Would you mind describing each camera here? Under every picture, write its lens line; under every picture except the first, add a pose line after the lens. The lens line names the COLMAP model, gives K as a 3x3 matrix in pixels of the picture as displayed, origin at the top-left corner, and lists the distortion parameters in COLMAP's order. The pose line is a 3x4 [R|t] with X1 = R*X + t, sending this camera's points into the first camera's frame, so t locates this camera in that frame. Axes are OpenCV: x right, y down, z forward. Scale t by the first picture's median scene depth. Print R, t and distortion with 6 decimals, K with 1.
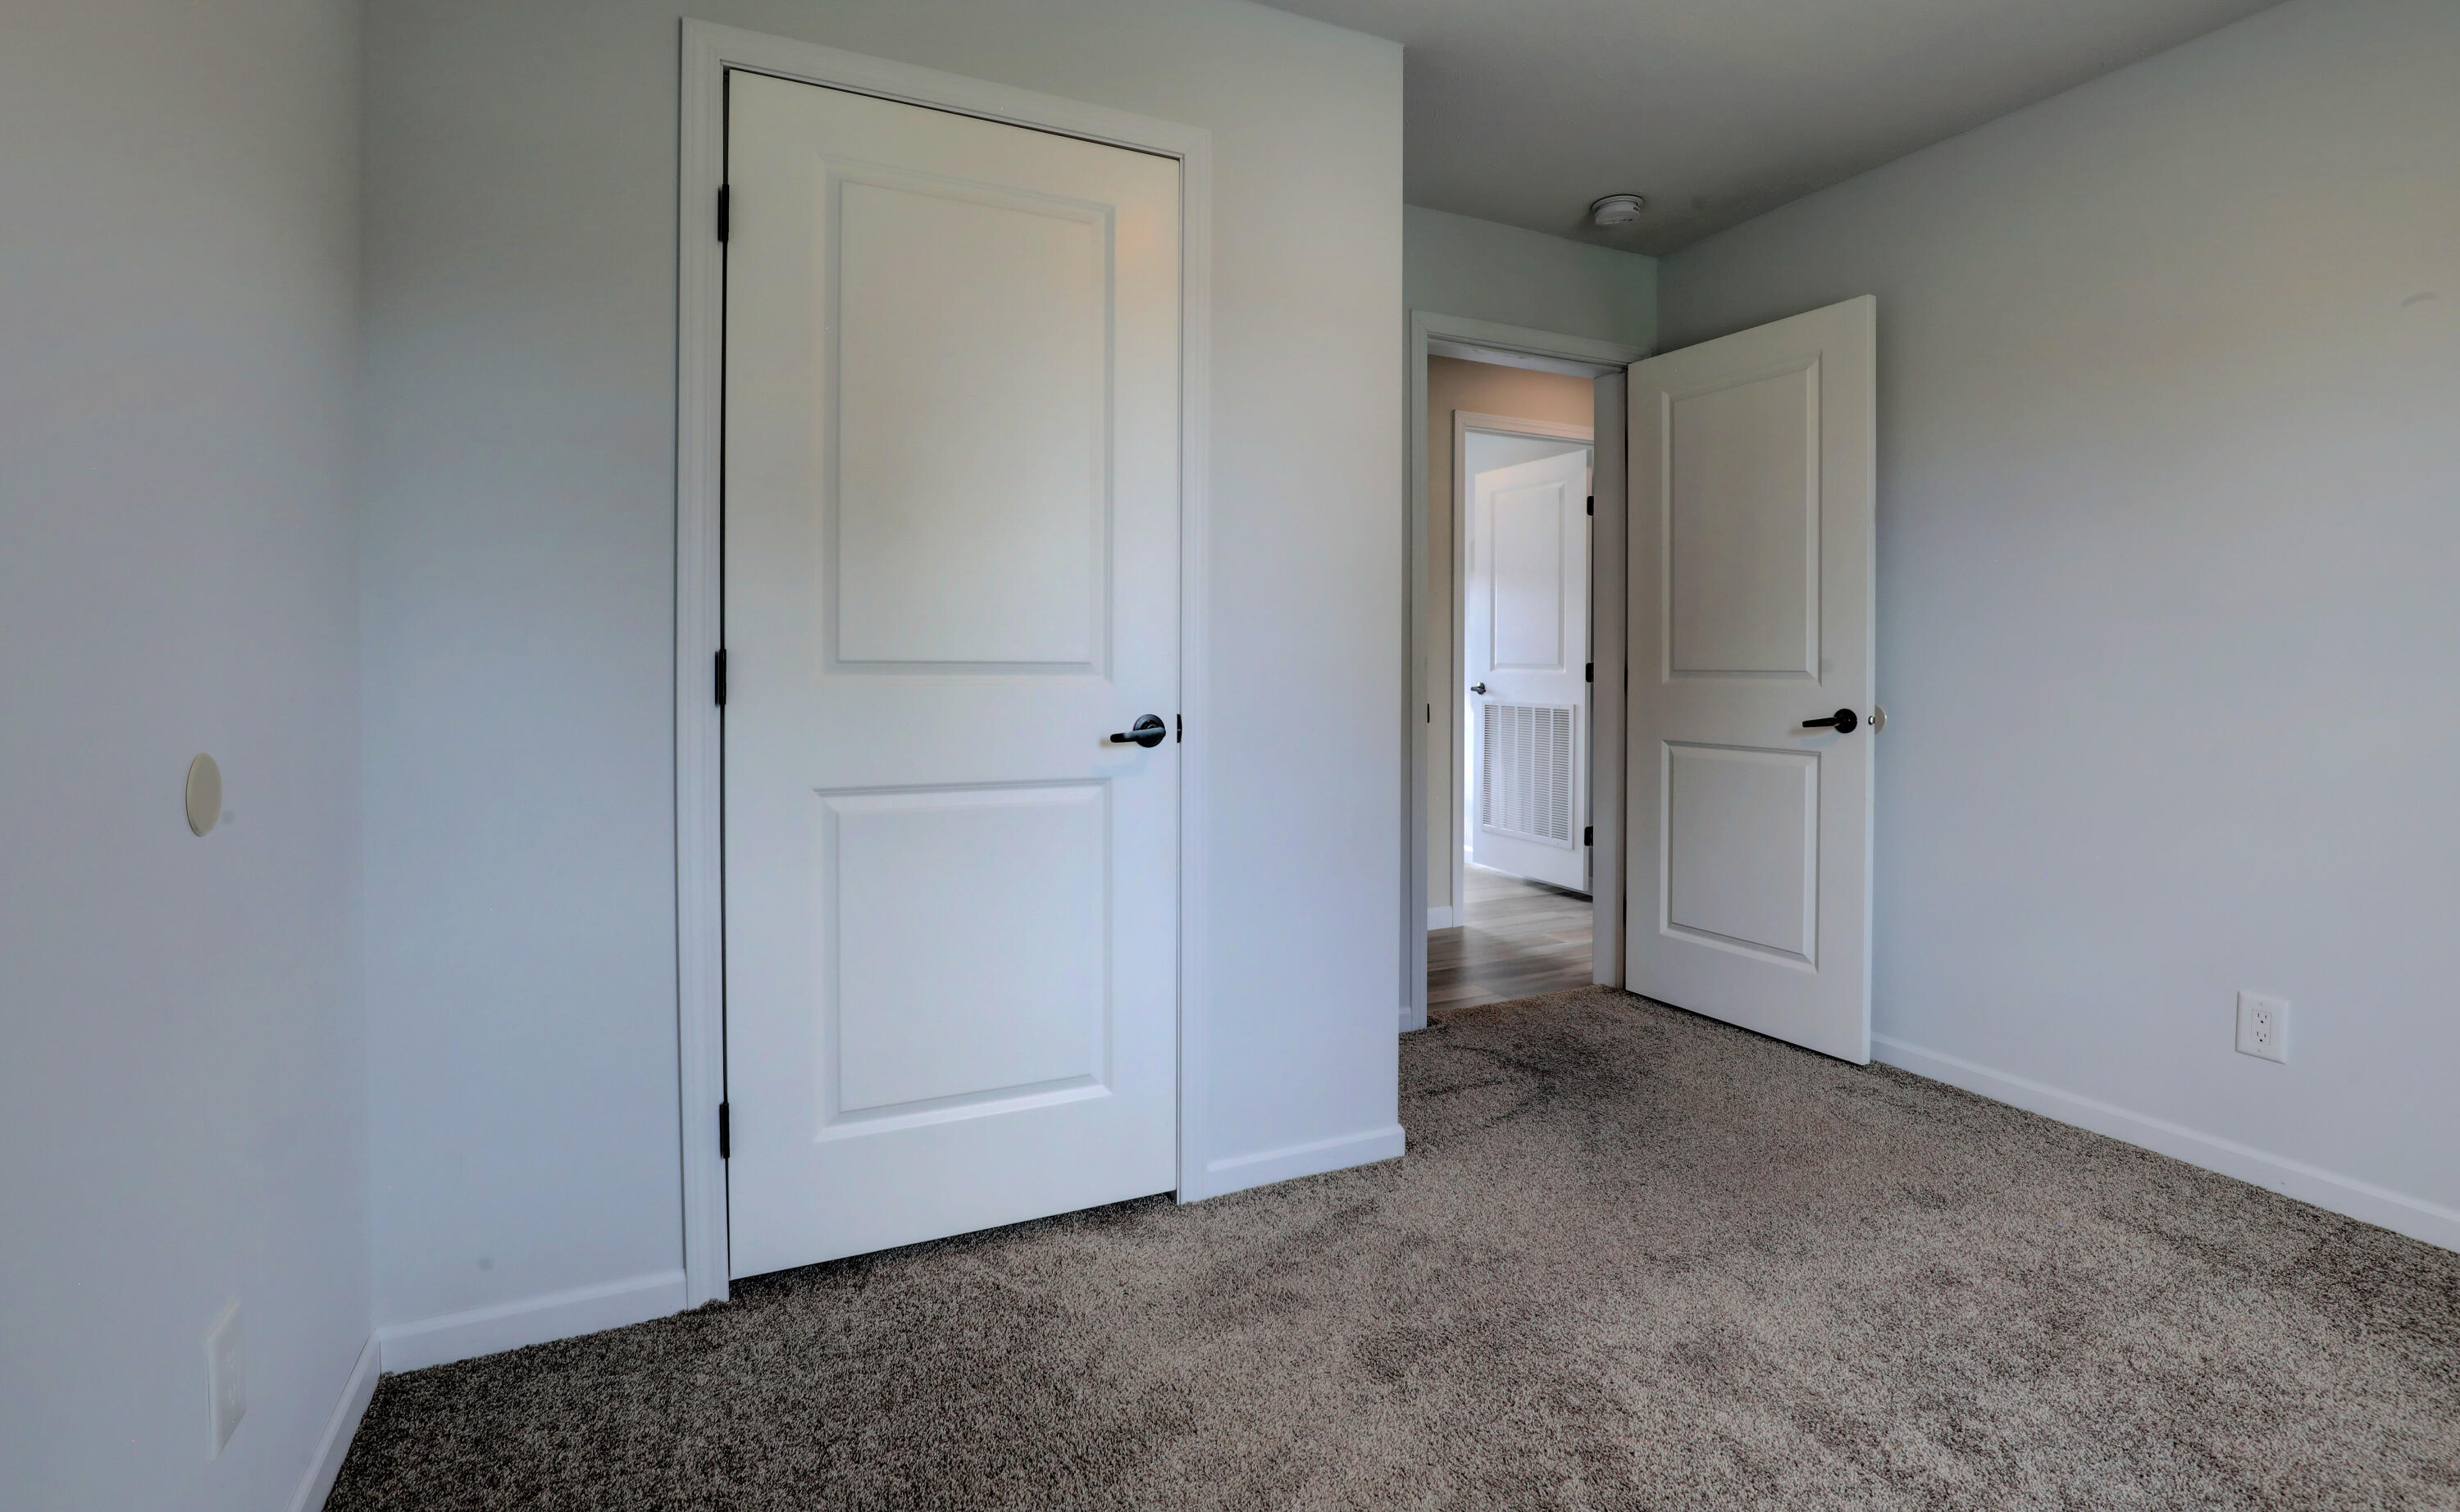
lens RADIAL K [[1183.5, 0, 1234.2], [0, 1183.5, 677.7], [0, 0, 1]] dist [-0.001136, 0.012110]
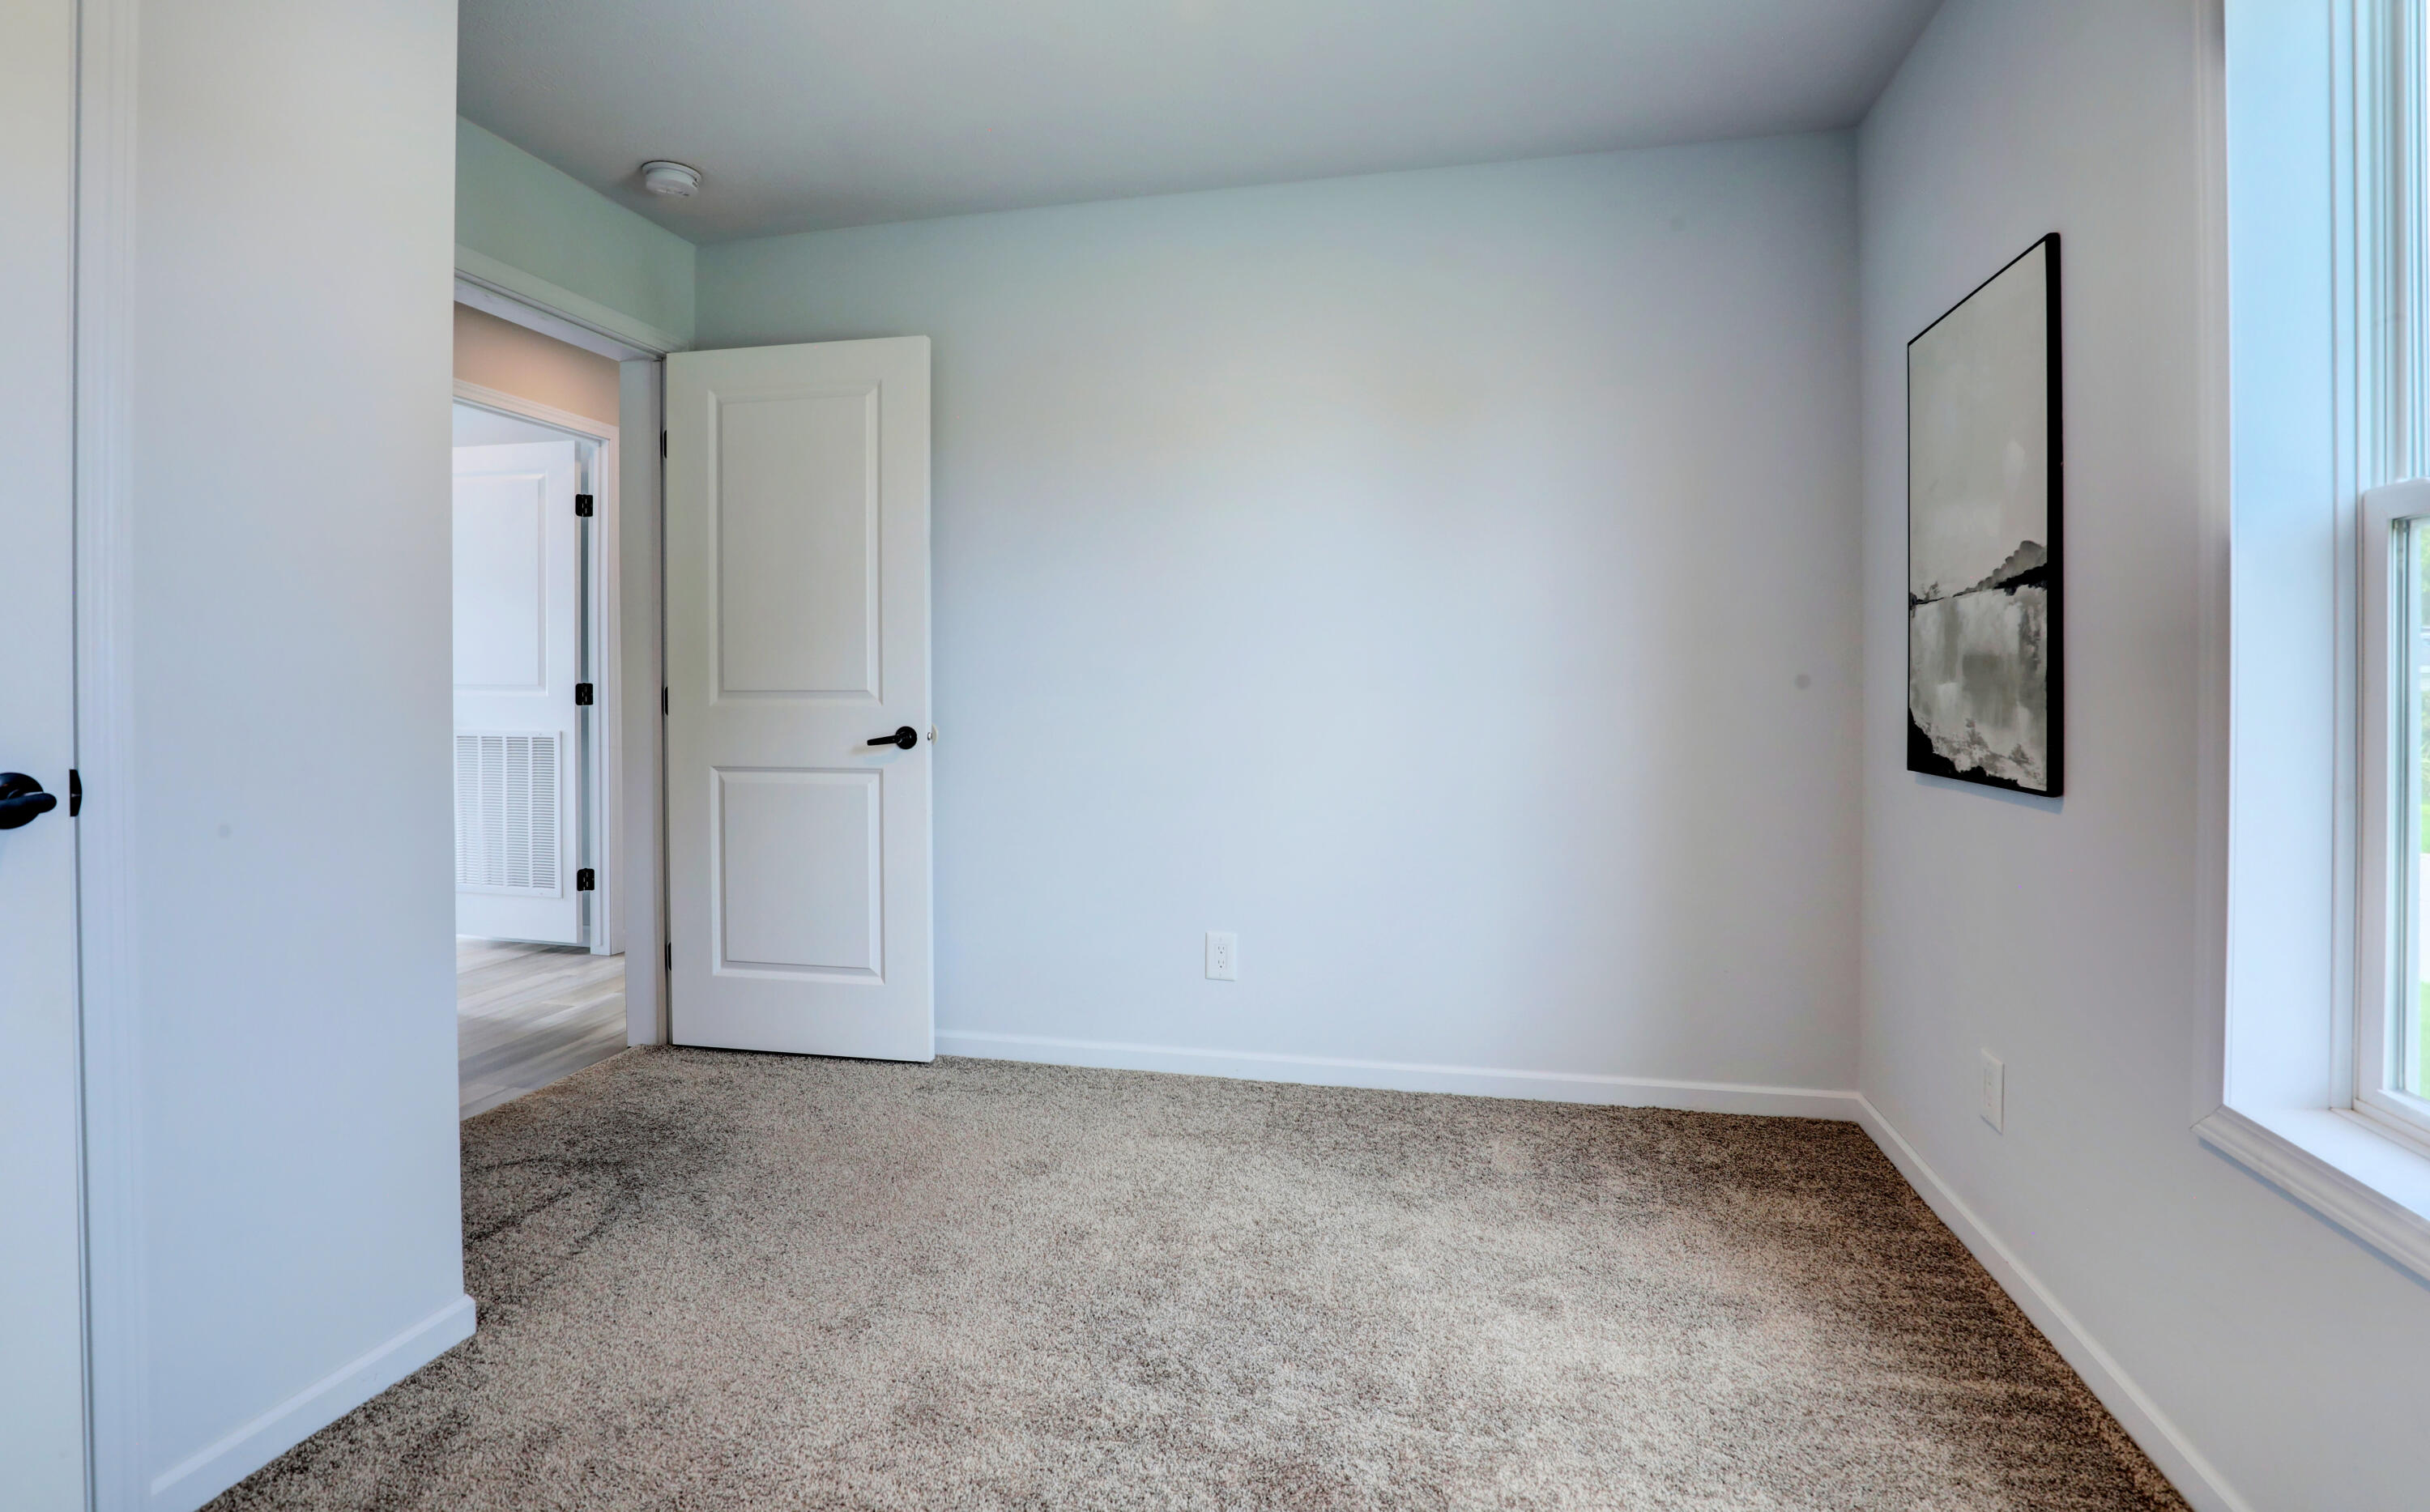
lens RADIAL K [[1170.4, 0, 1210.4], [0, 1170.4, 692.6], [0, 0, 1]] dist [-0.001122, 0.001663]
pose [[0.644040, -0.009279, 0.764936, -0.116593], [0.012628, 0.999919, 0.001498, -0.001843], [-0.764888, 0.008695, 0.644105, 0.144884]]
